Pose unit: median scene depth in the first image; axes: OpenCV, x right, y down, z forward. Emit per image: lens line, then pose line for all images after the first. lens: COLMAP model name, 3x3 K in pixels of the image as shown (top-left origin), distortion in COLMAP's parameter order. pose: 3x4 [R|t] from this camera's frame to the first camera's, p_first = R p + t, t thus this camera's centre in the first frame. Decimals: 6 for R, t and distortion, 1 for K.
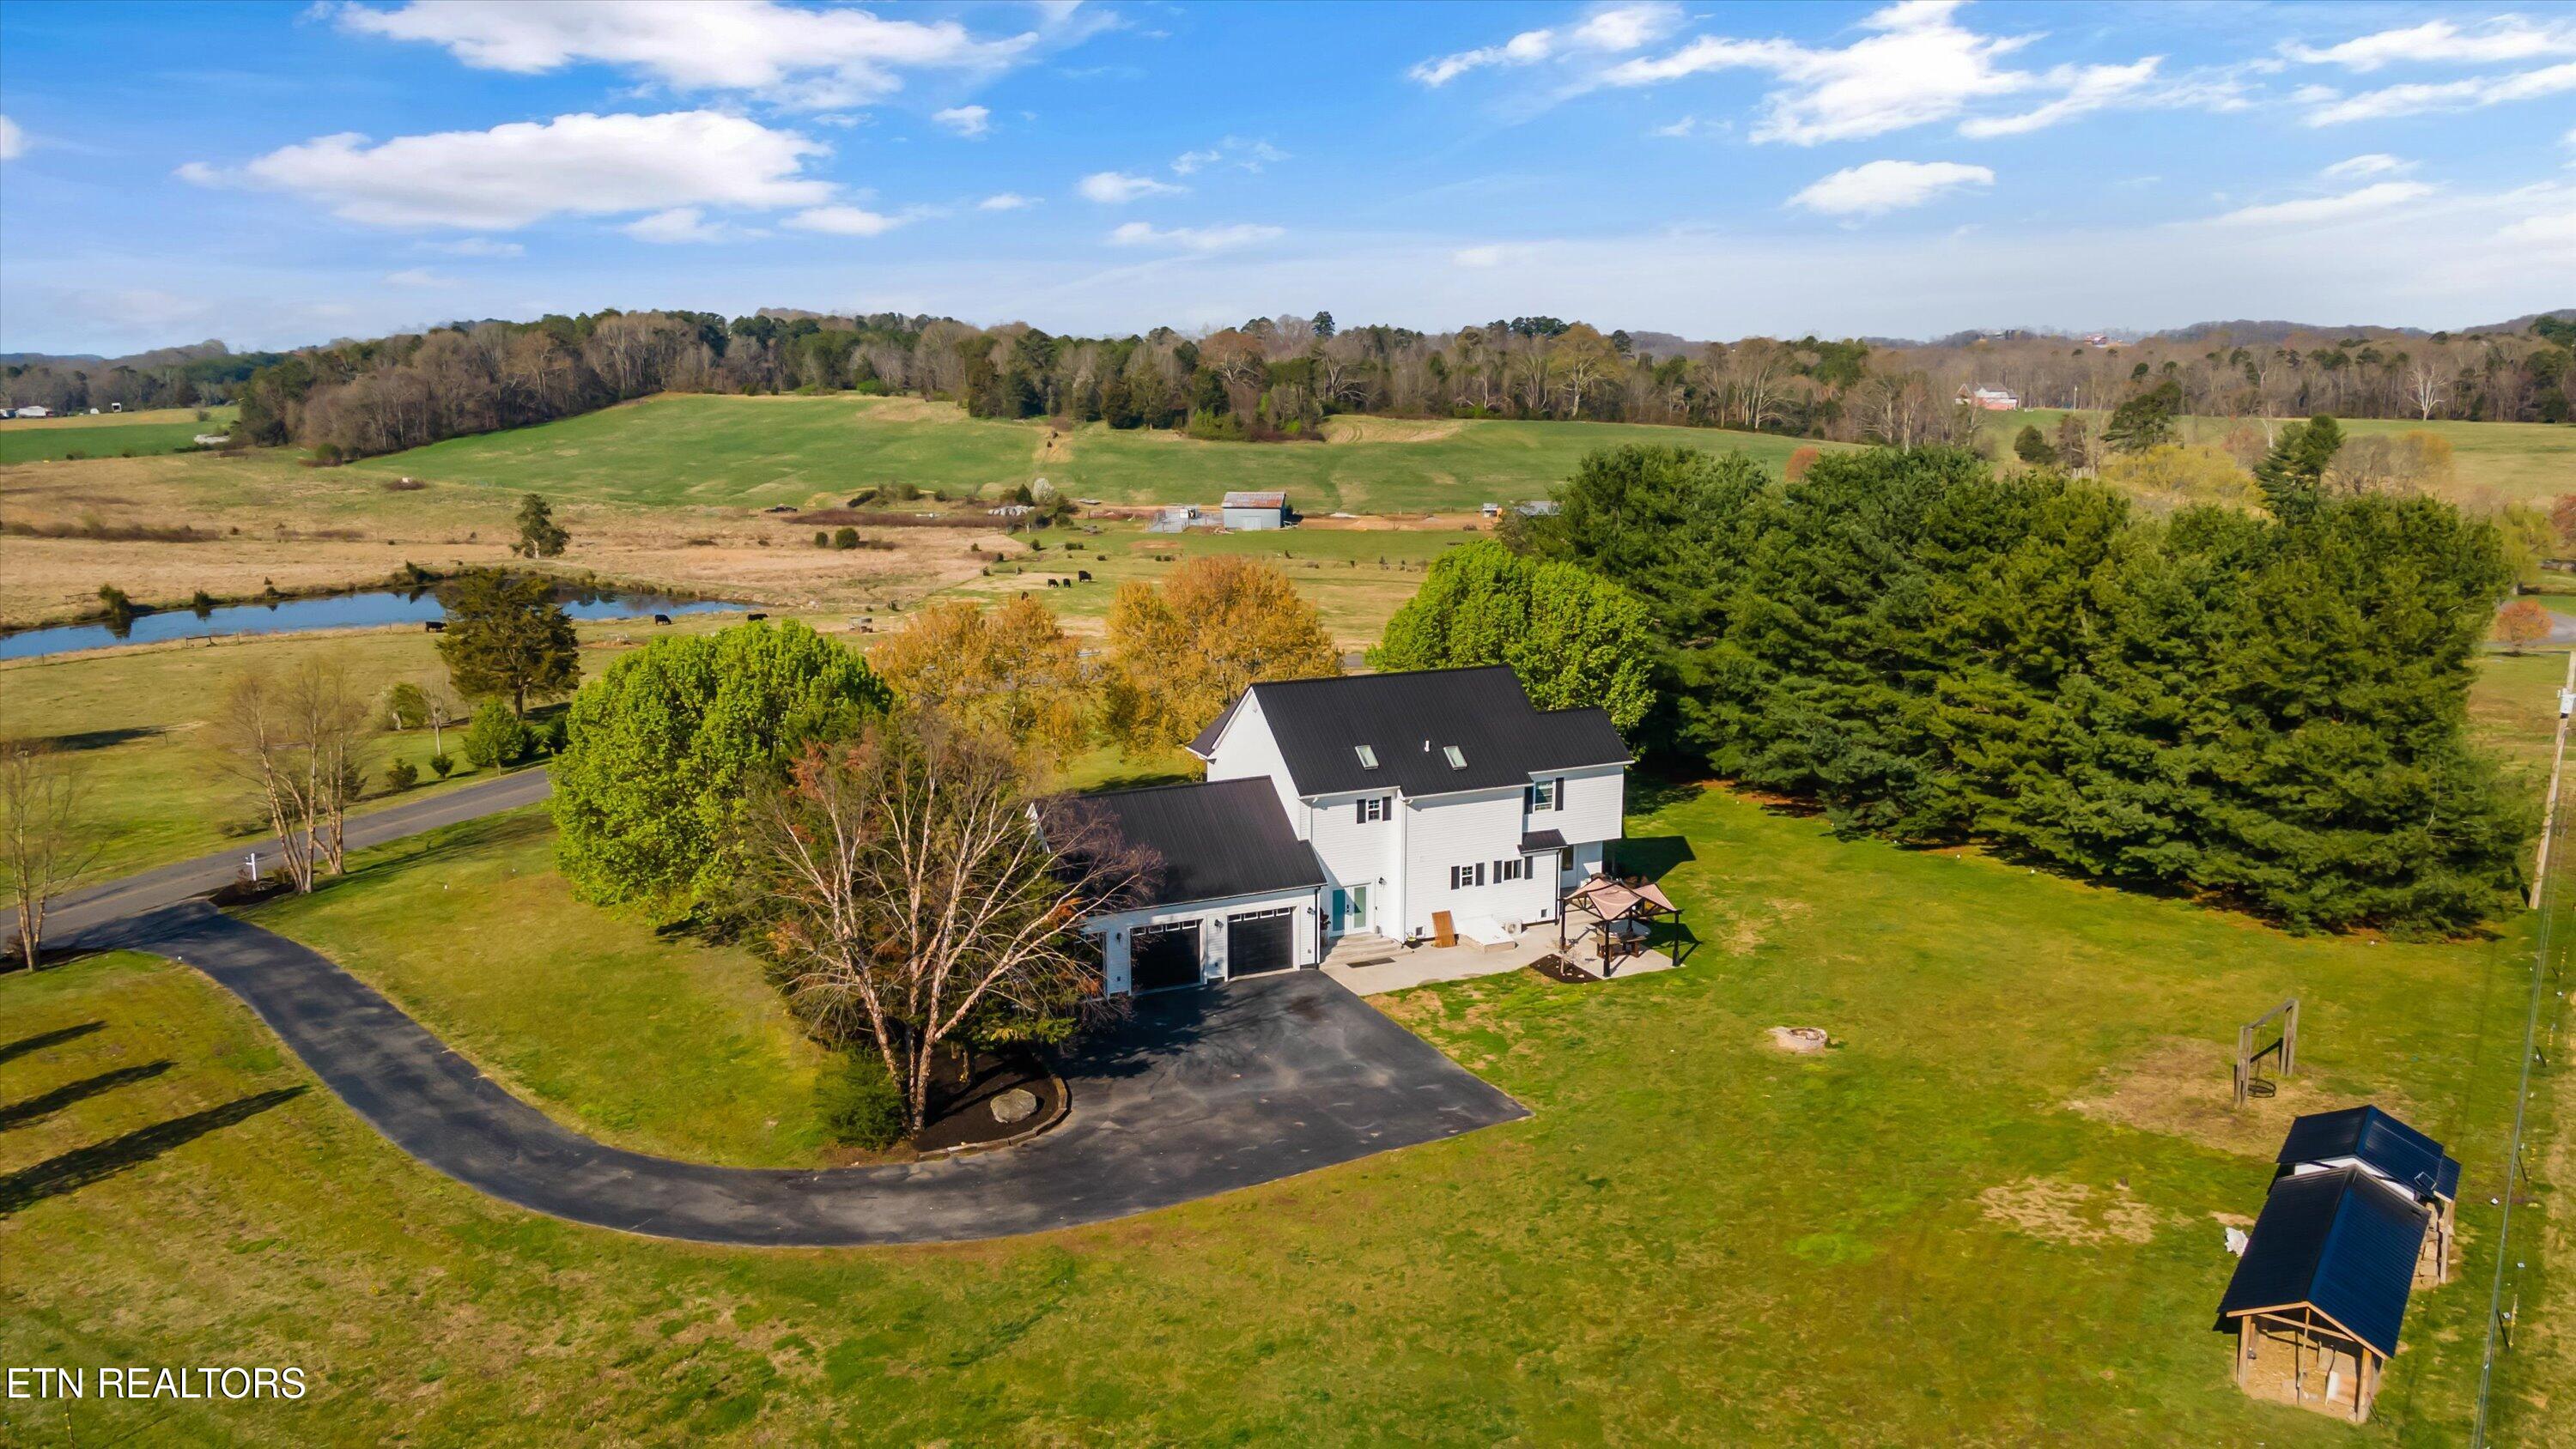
lens RADIAL K [[1892.0, 0, 1288.0], [0, 1892.0, 724.5], [0, 0, 1]] dist [0.045699, -0.001267]
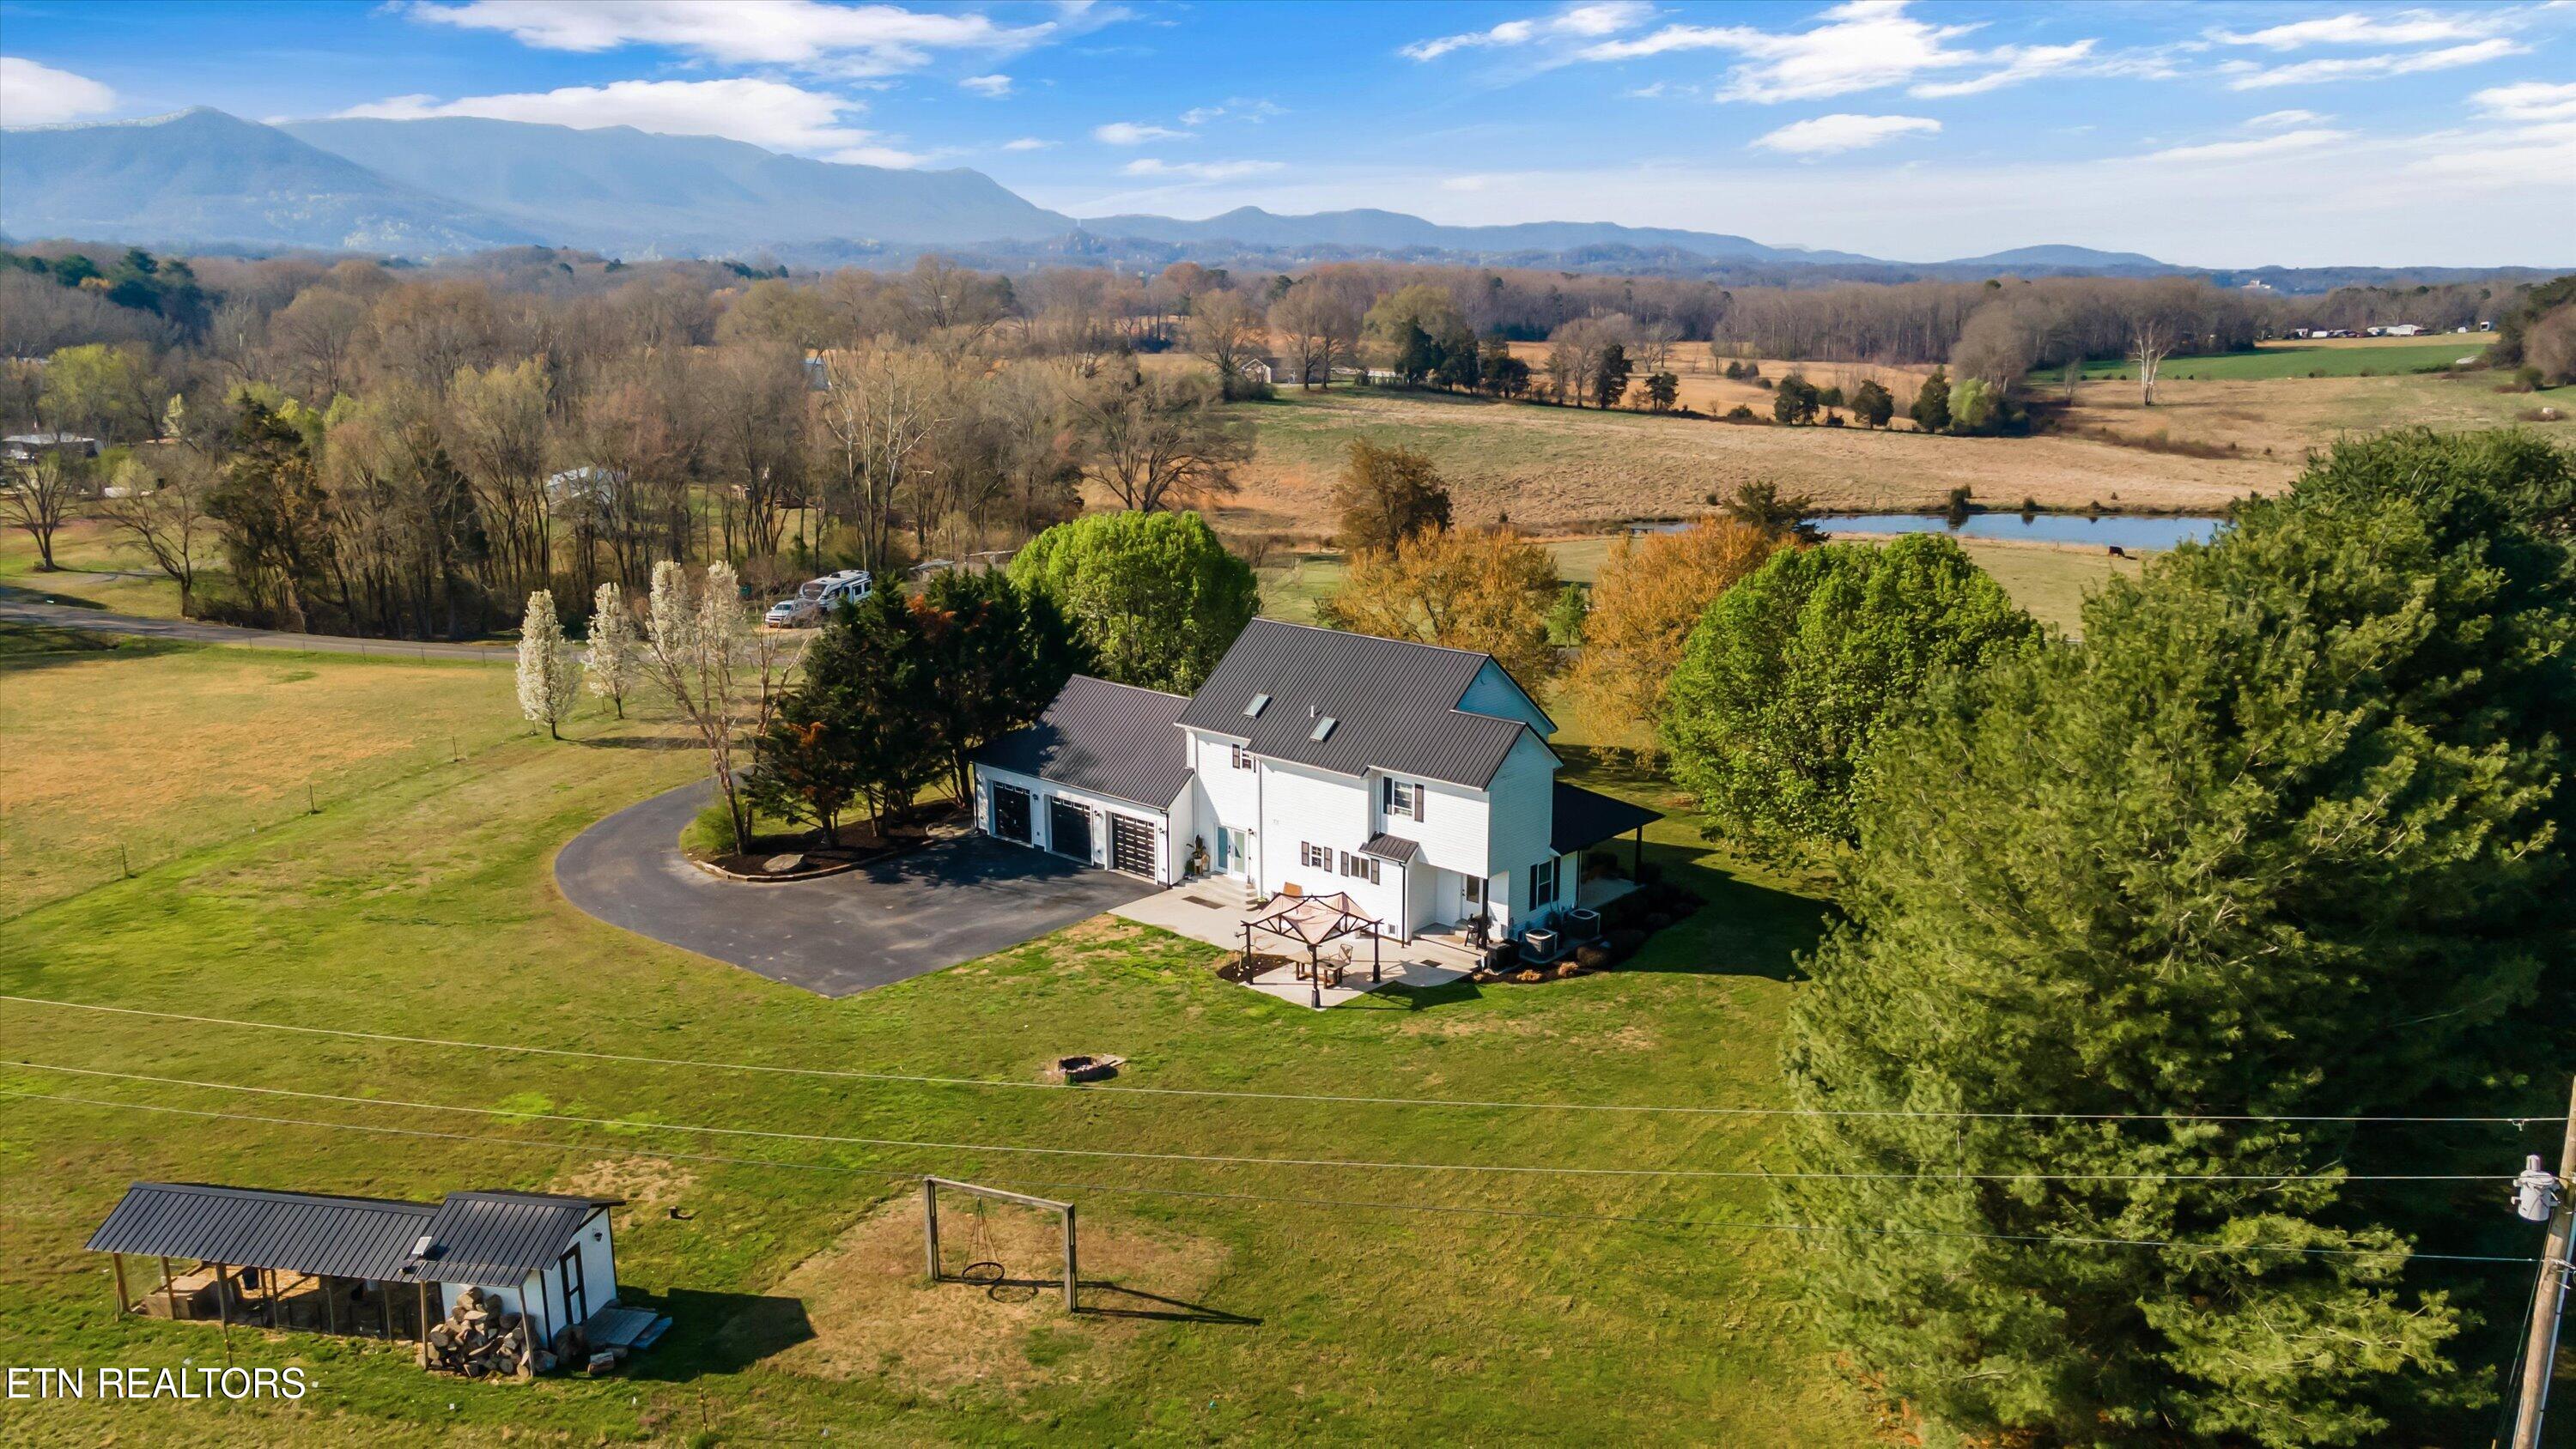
lens RADIAL K [[1892.0, 0, 1288.0], [0, 1892.0, 724.5], [0, 0, 1]] dist [0.045699, -0.001267]
pose [[0.379609, 0.209576, -0.901097, 0.912756], [-0.172022, 0.973008, 0.153833, -0.123594], [0.909014, 0.096613, 0.405414, 0.603750]]
